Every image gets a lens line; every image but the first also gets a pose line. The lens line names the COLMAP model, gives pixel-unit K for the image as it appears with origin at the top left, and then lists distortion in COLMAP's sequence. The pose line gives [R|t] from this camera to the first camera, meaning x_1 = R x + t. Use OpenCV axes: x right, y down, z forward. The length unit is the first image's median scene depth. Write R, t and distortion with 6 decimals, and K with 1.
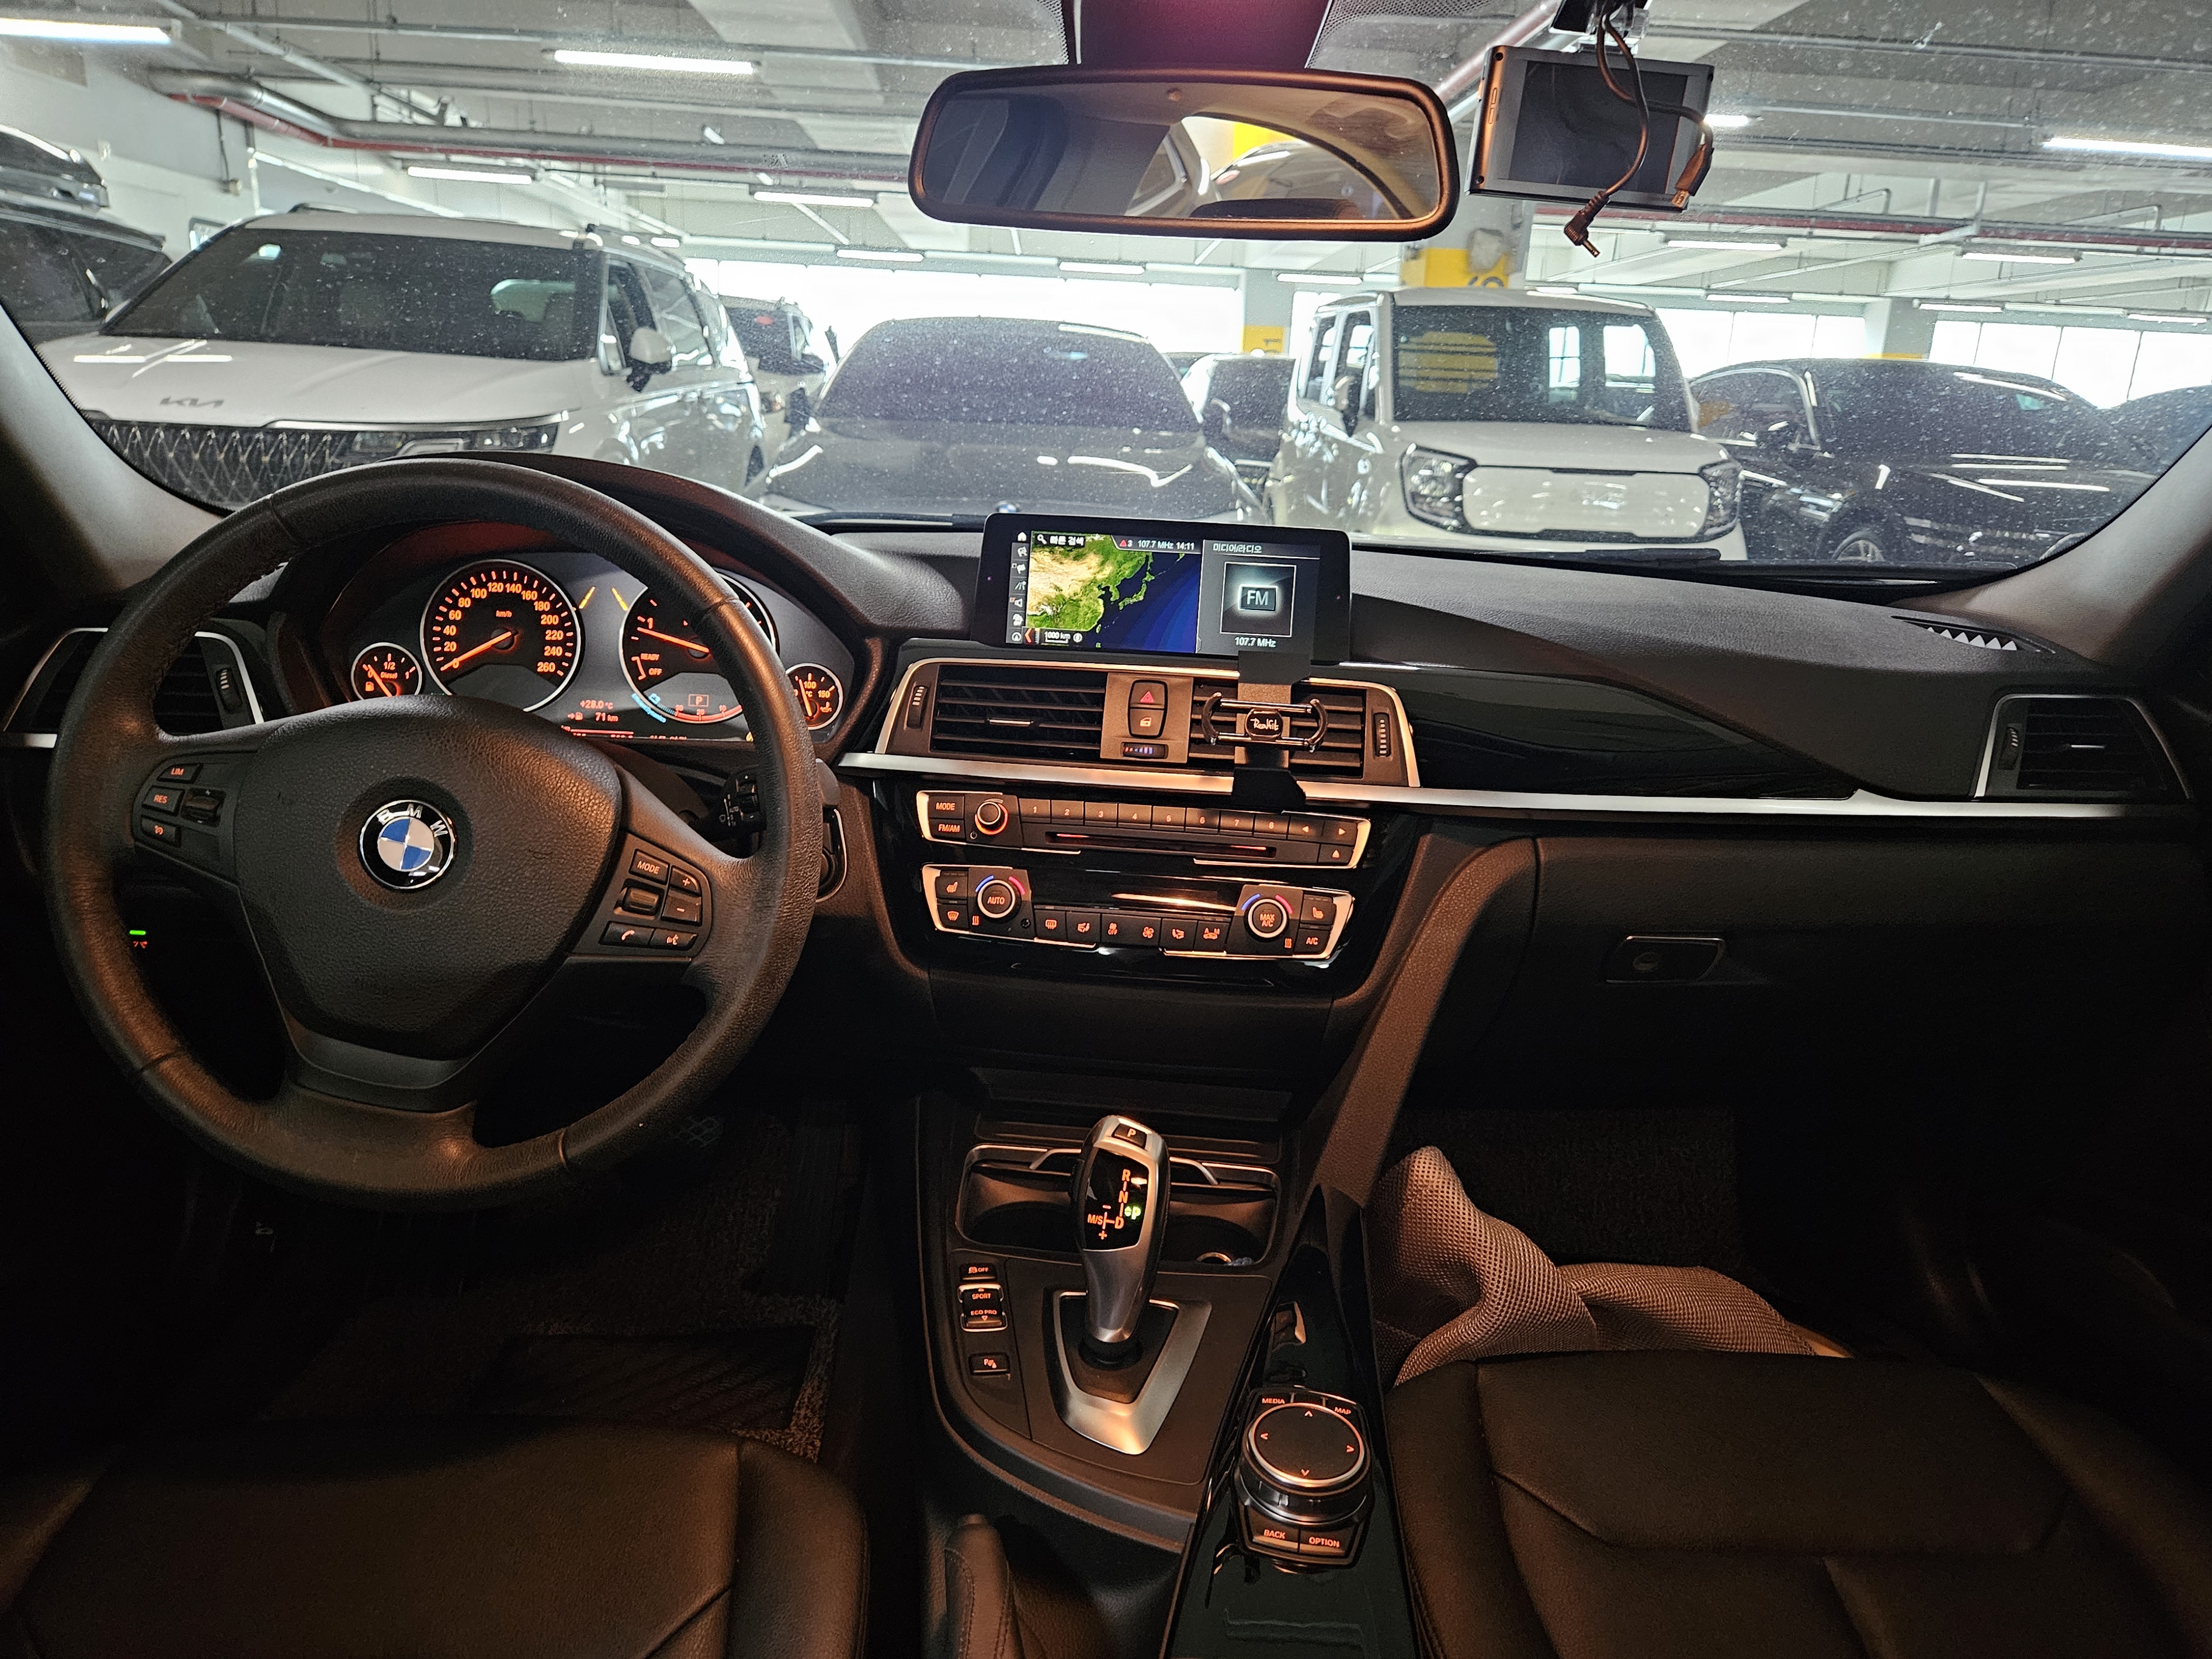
lens RADIAL K [[1483.8, 0, 1117.4], [0, 1483.8, 842.9], [0, 0, 1]] dist [0.082108, -0.079966]
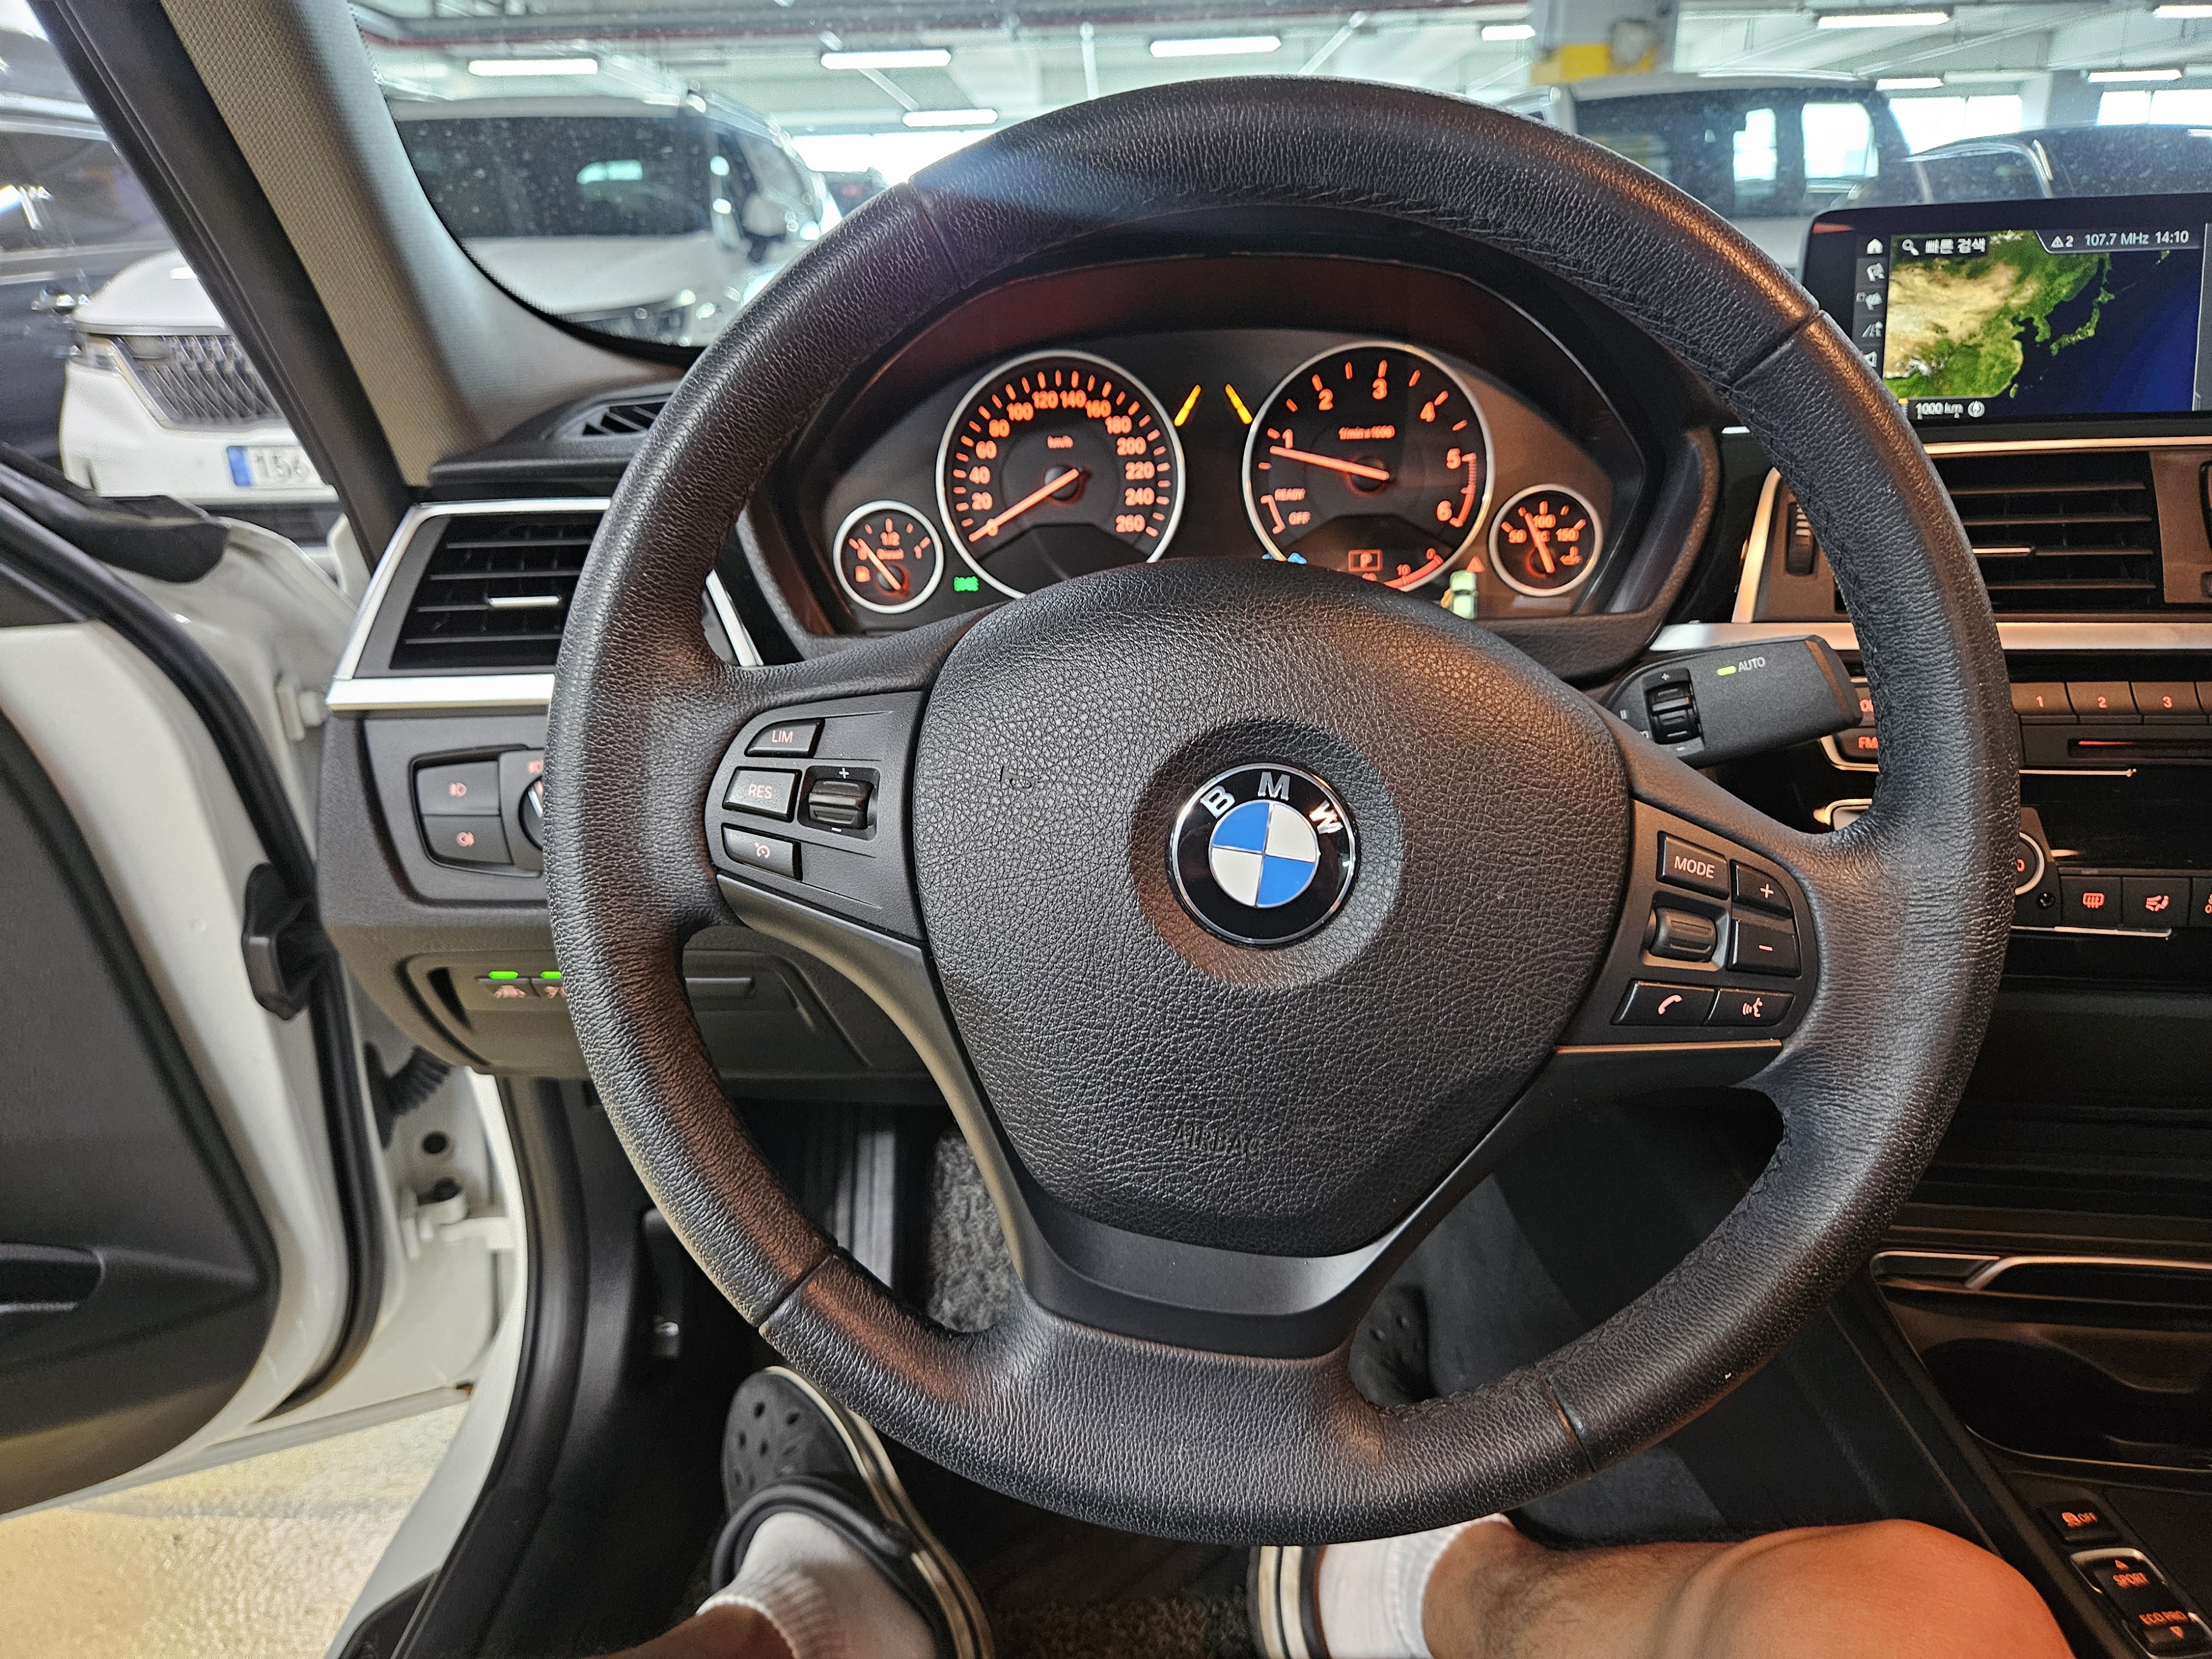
lens RADIAL K [[1497.0, 0, 1104.7], [0, 1497.0, 840.5], [0, 0, 1]] dist [0.057674, -0.055990]
pose [[0.996028, -0.055108, -0.069933, -0.353266], [0.060281, 0.995423, 0.074155, -0.032056], [0.065526, -0.078076, 0.994792, 0.361643]]
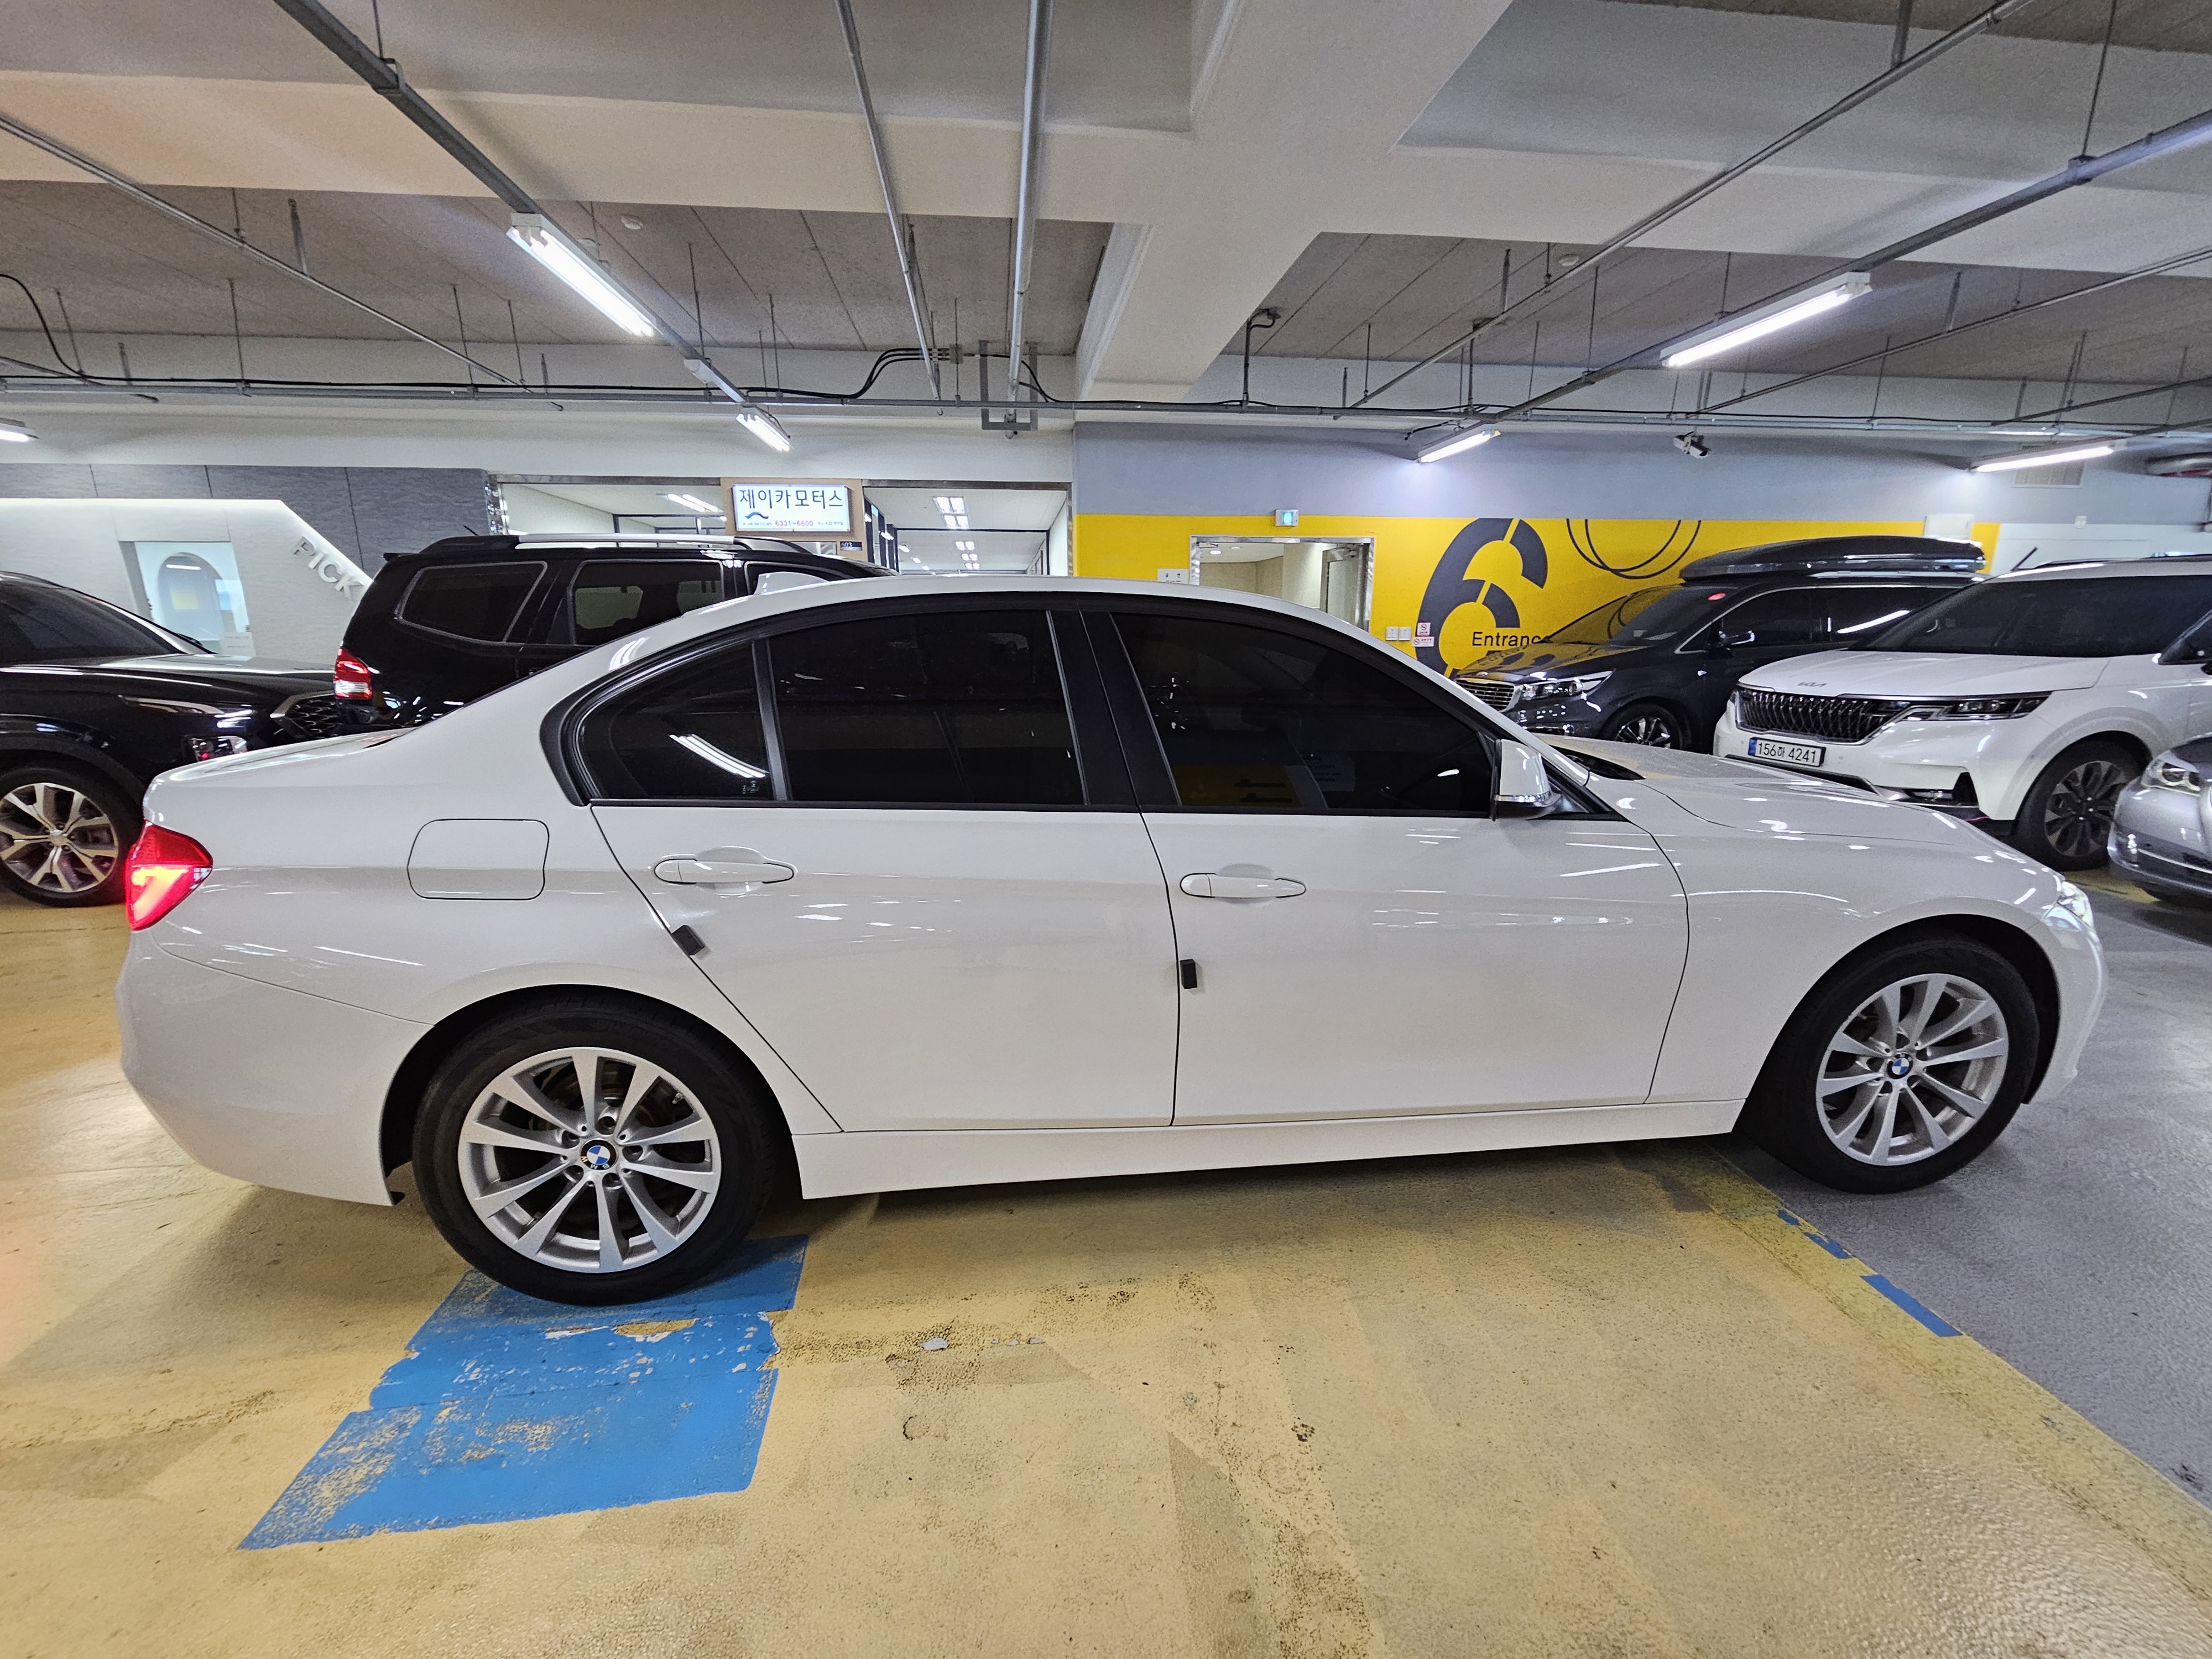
lens RADIAL K [[922.1, 0, 1115.2], [0, 922.1, 846.9], [0, 0, 1]] dist [0.000115, -0.000262]
pose [[0.077612, 0.185206, -0.979630, 2.472305], [-0.274128, 0.948686, 0.157637, -0.079298], [0.958556, 0.256309, 0.124399, -0.029096]]
